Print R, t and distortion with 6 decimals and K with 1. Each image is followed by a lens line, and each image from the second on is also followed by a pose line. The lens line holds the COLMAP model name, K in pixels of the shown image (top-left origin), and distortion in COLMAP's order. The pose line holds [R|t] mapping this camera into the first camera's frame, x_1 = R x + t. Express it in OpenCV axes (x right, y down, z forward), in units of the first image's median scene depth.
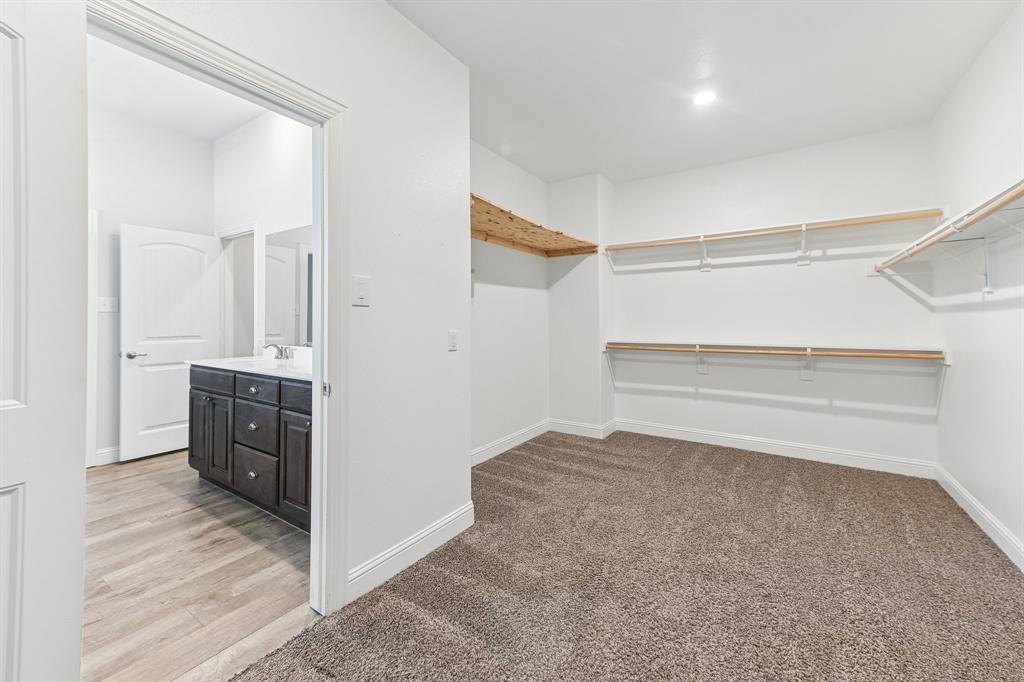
lens RADIAL K [[409.6, 0, 515.4], [0, 409.6, 316.3], [0, 0, 1]] dist [0.020306, 0.000130]
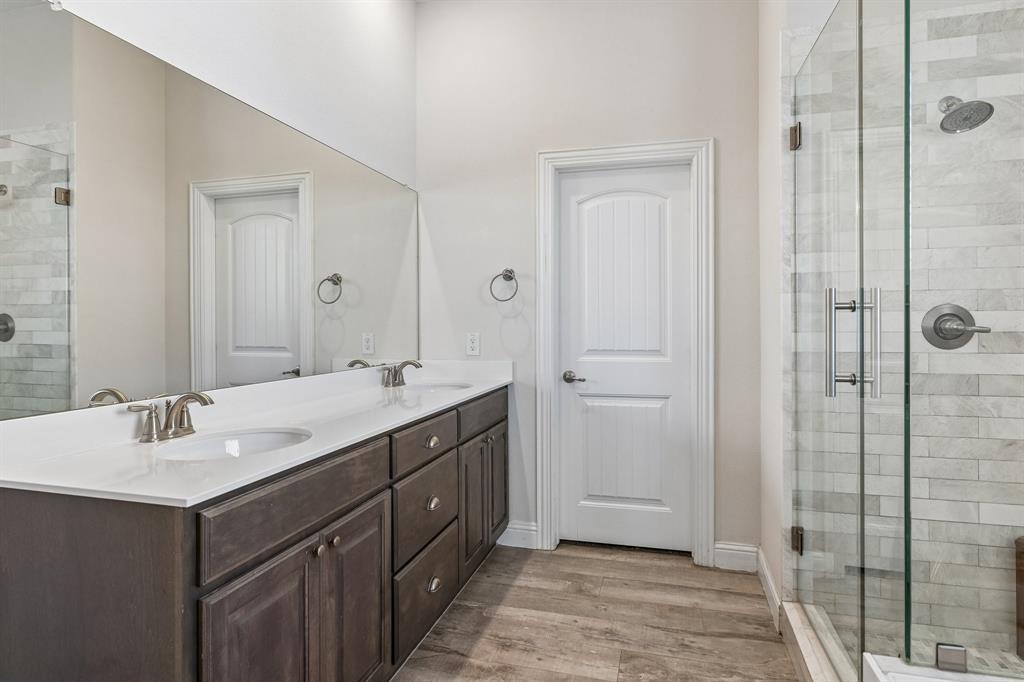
lens RADIAL K [[562.5, 0, 512.4], [0, 562.5, 324.5], [0, 0, 1]] dist [-0.002613, -0.000297]
pose [[-0.316224, -0.003450, 0.948678, -1.267410], [-0.008363, 0.999965, 0.000849, 0.008302], [-0.948648, -0.007665, -0.316241, 1.020472]]
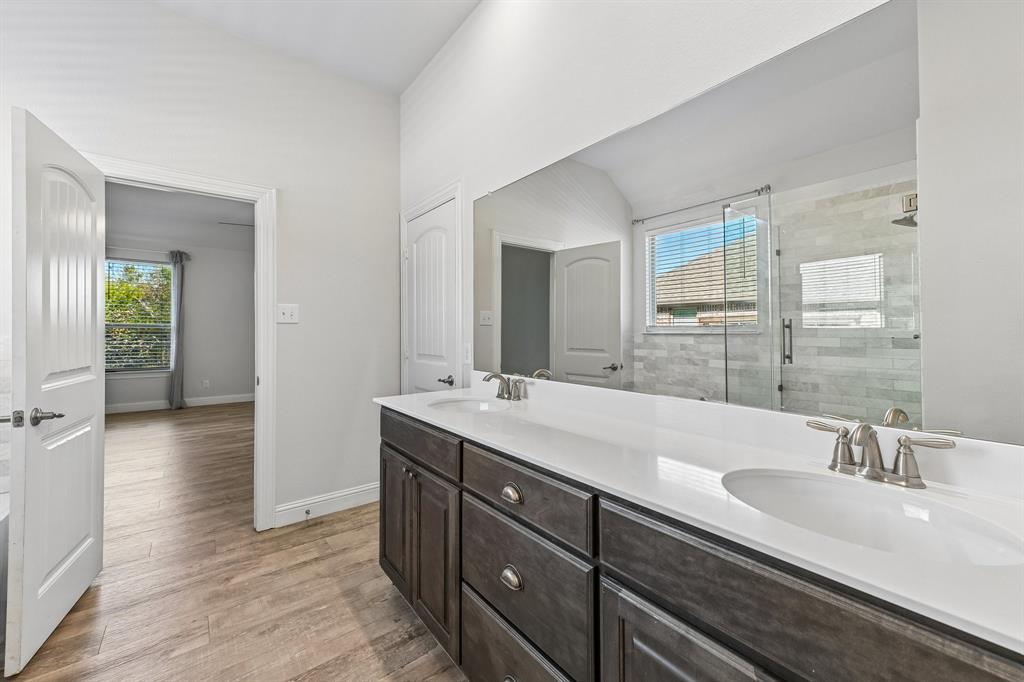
lens RADIAL K [[404.9, 0, 514.5], [0, 404.9, 325.9], [0, 0, 1]] dist [0.014716, -0.000167]
pose [[0.951761, -0.008394, -0.306726, -0.443897], [0.007434, 0.999963, -0.004299, 0.002132], [0.306751, 0.001811, 0.951788, 0.527889]]
